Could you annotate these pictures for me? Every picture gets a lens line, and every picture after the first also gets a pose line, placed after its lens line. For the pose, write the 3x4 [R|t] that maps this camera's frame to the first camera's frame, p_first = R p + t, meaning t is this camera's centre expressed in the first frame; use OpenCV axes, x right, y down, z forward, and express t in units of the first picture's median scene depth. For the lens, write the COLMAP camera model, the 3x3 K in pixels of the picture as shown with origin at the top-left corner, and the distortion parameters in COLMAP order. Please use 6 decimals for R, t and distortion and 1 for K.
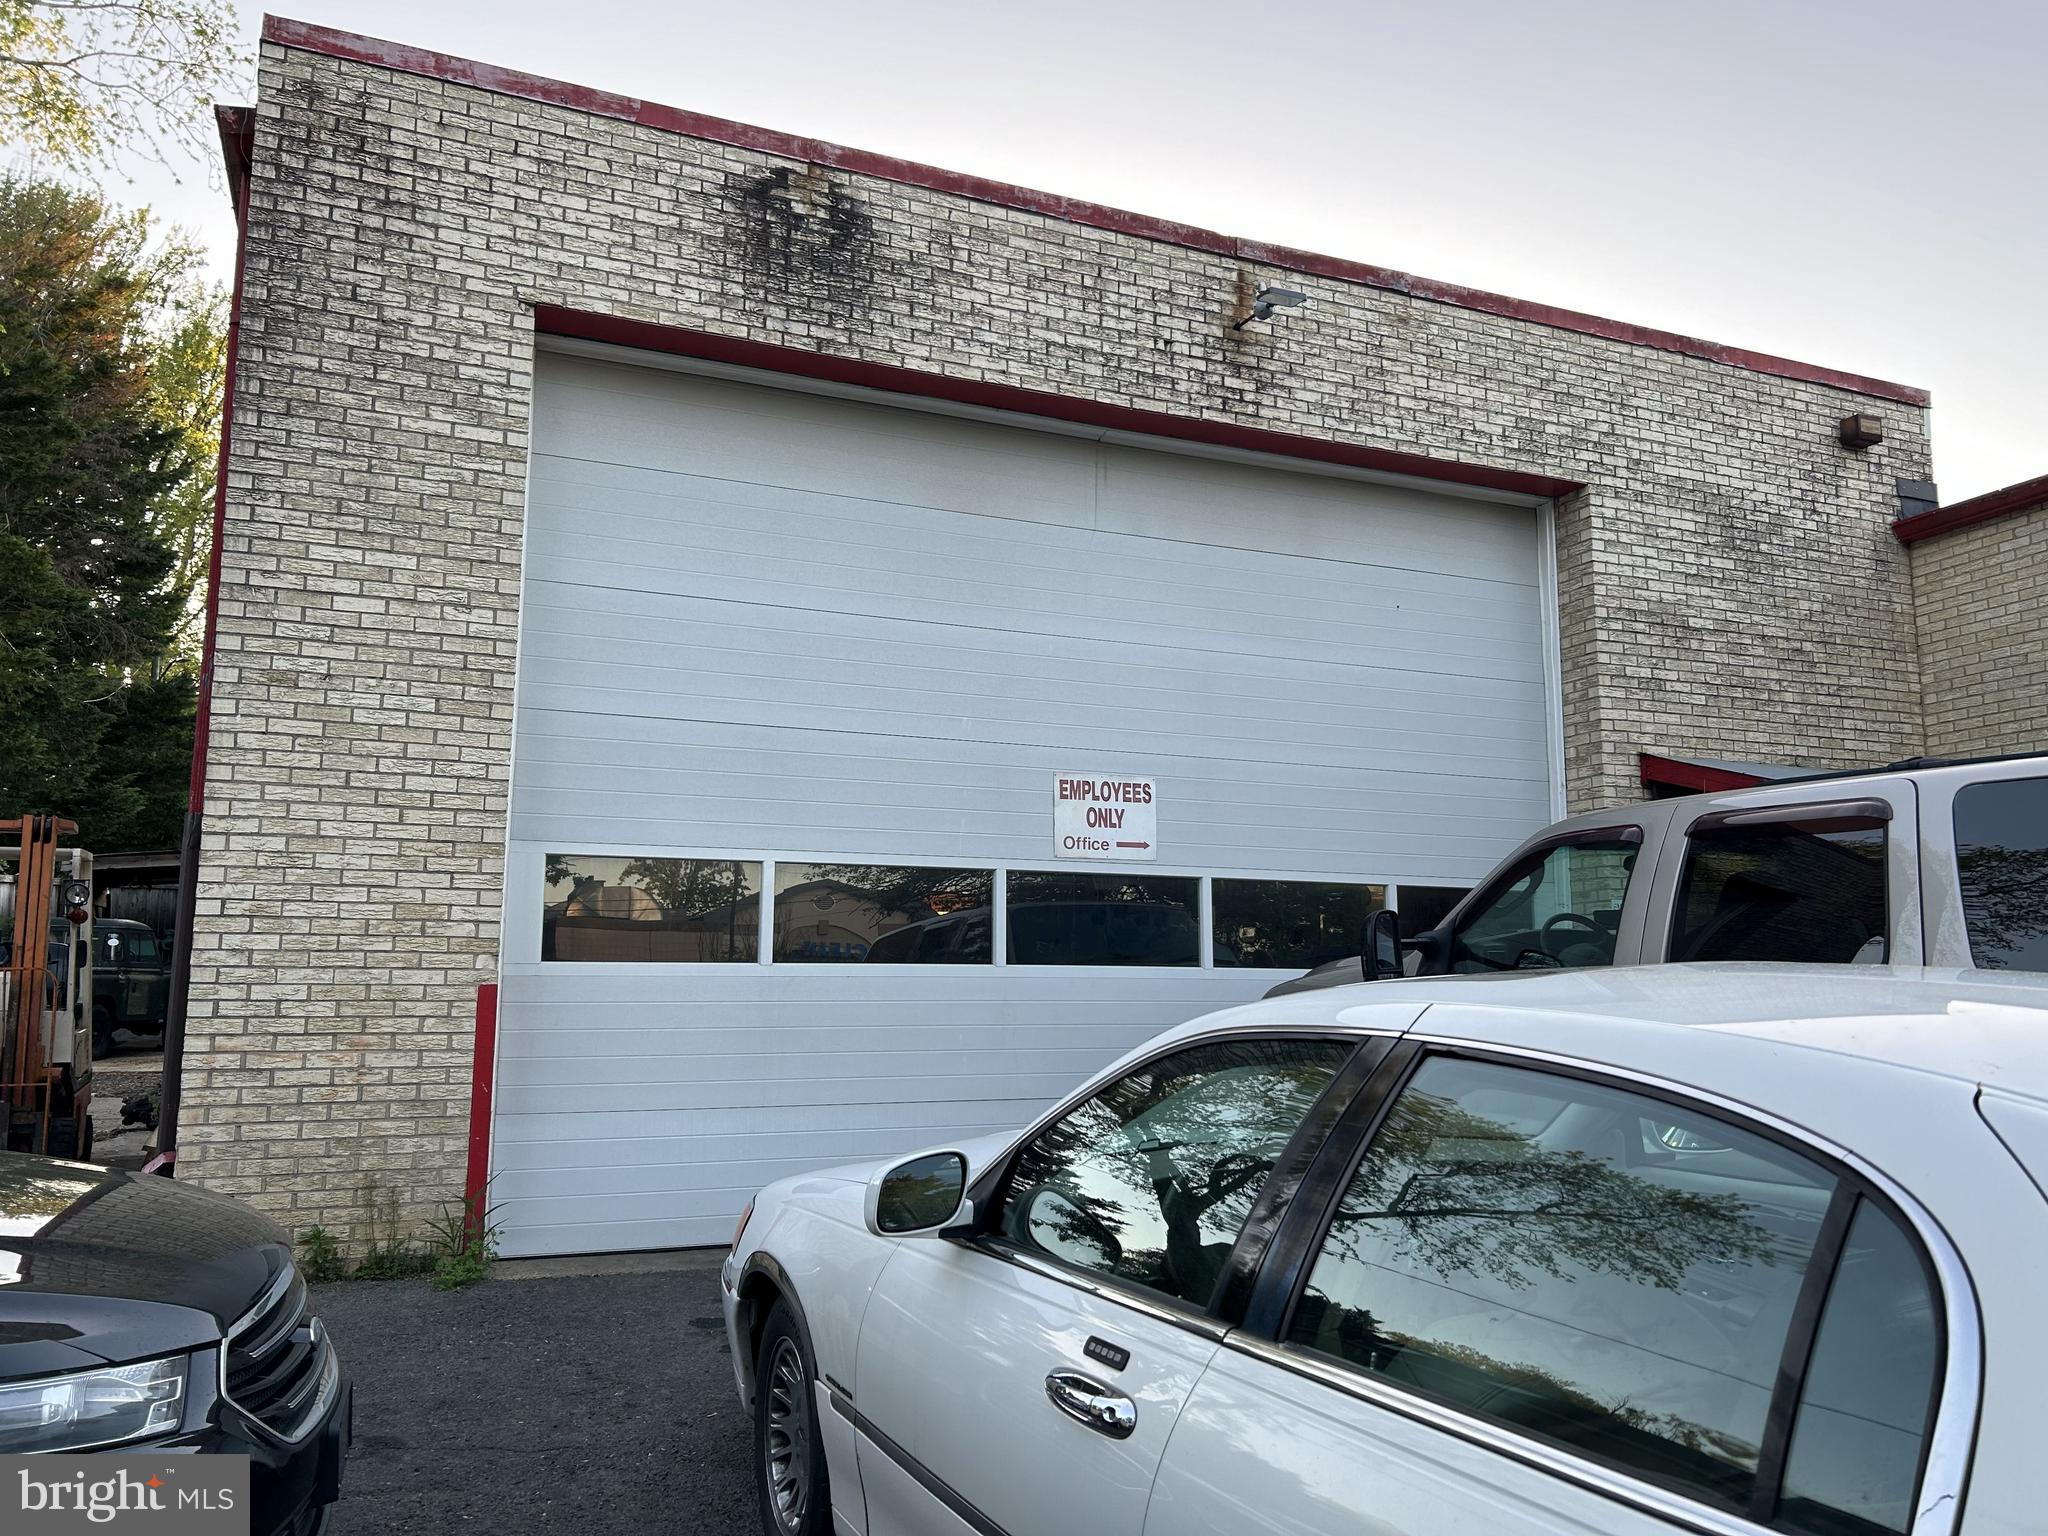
lens RADIAL K [[1513.4, 0, 1024.0], [0, 1513.4, 768.0], [0, 0, 1]] dist [0.003474, 0.002365]
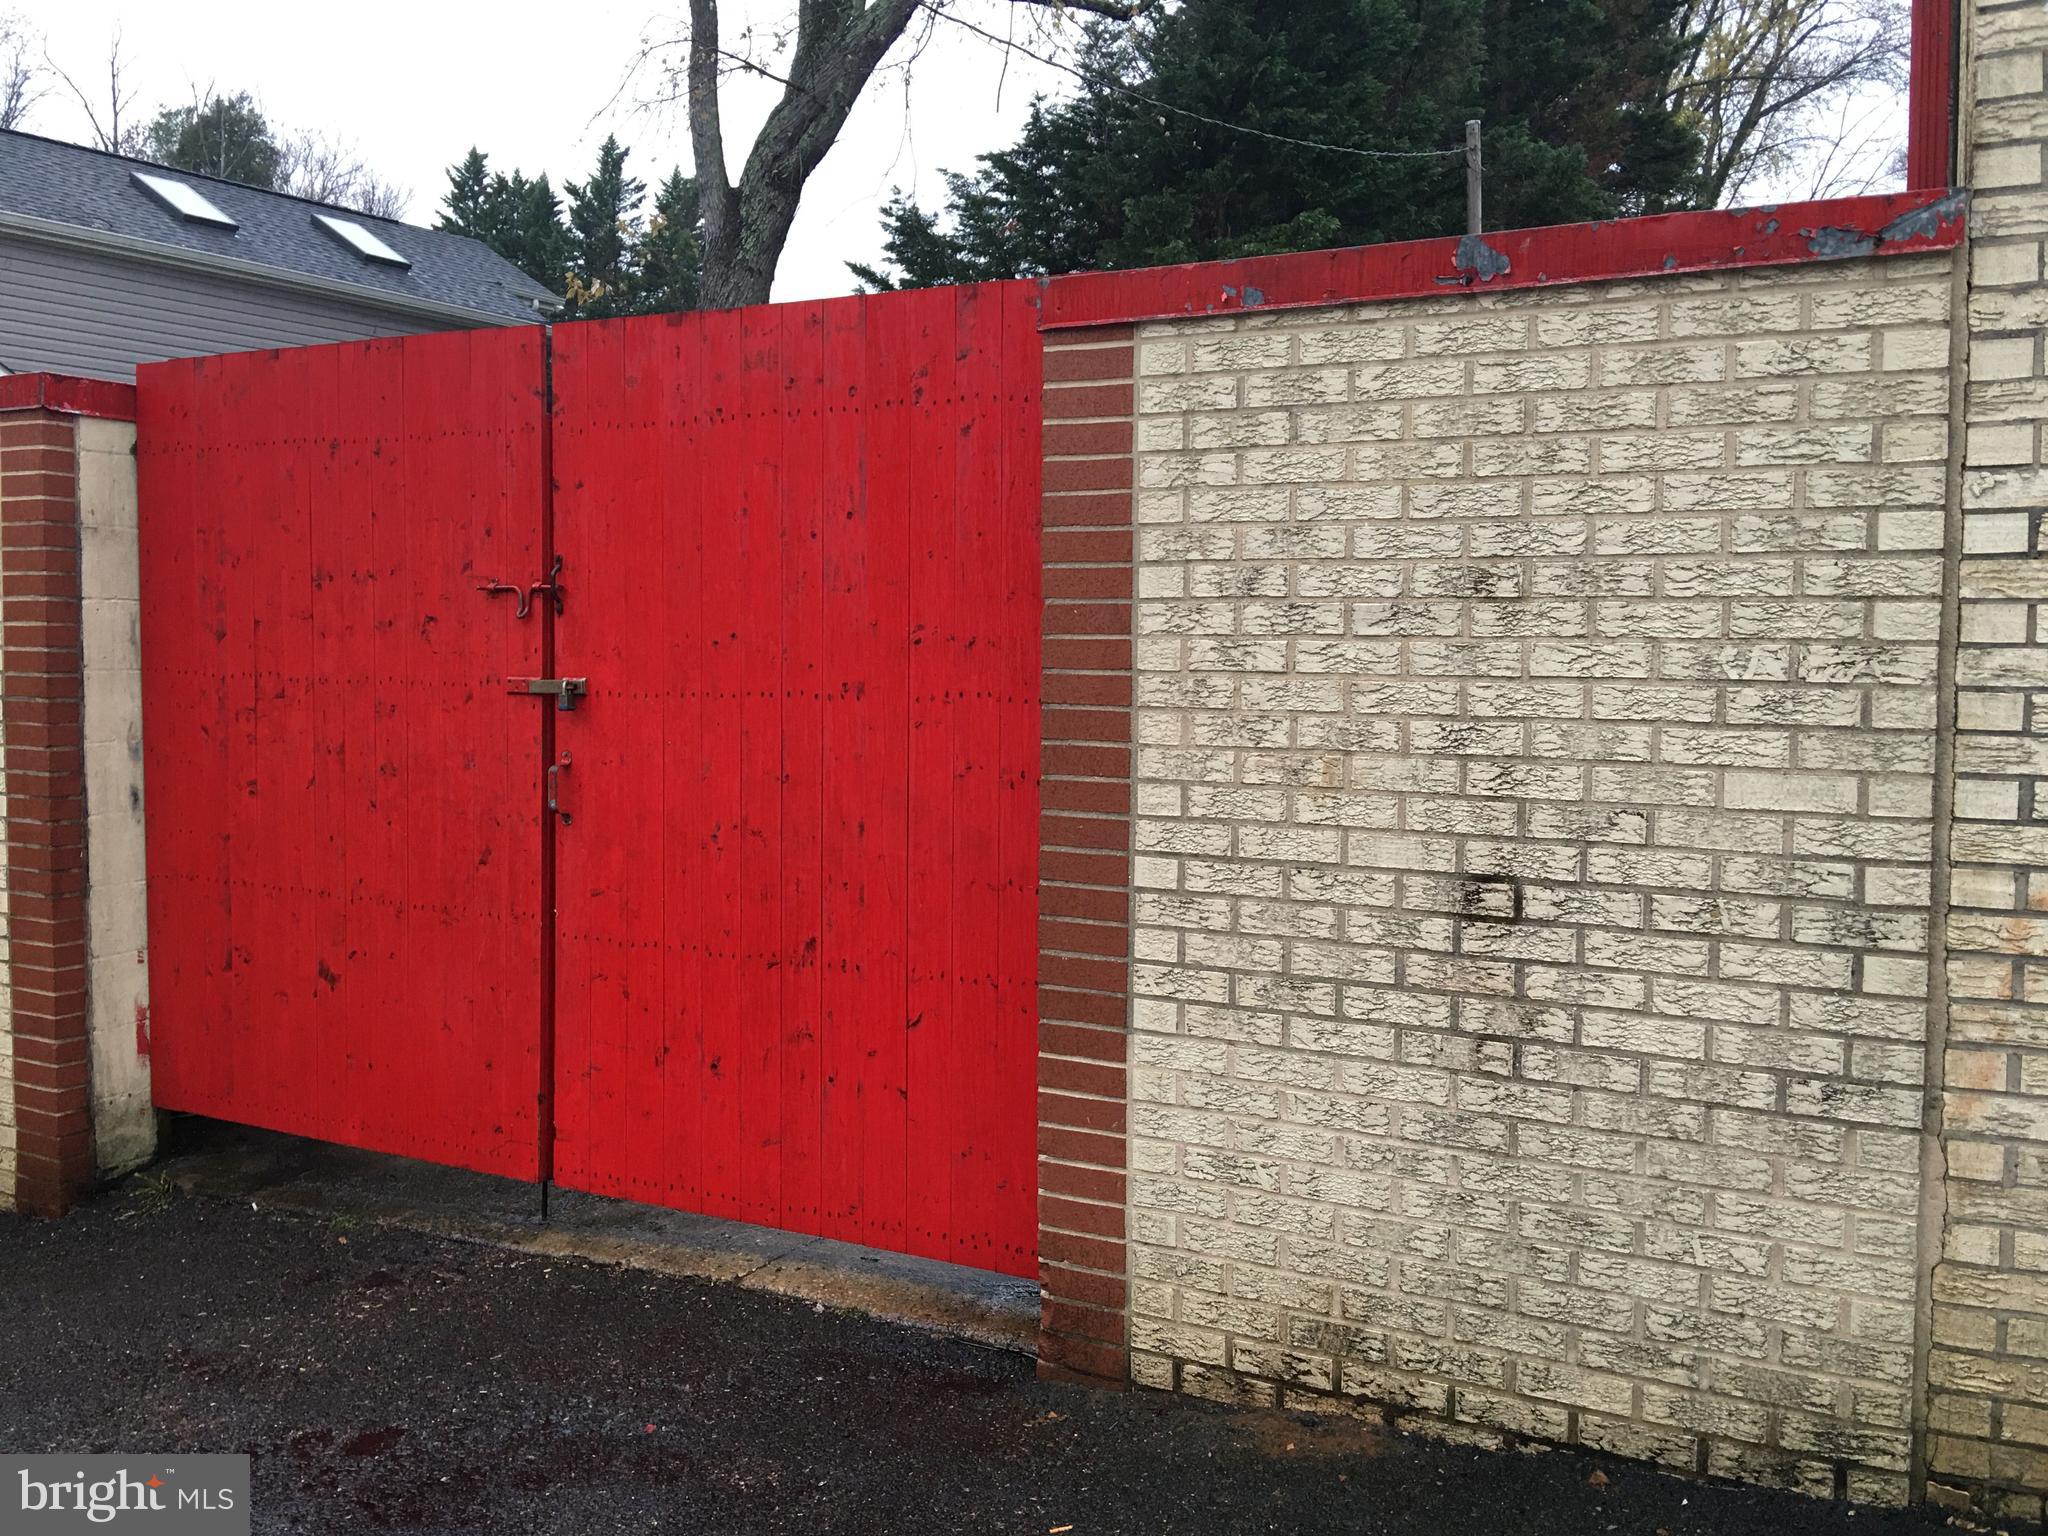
lens RADIAL K [[1734.1, 0, 1024.0], [0, 1734.1, 768.0], [0, 0, 1]] dist [-0.003429, -0.002466]
pose [[0.632734, 0.053315, -0.772532, -0.356300], [0.111233, 0.981024, 0.158808, 0.053838], [0.766339, -0.186414, 0.614796, 0.540056]]
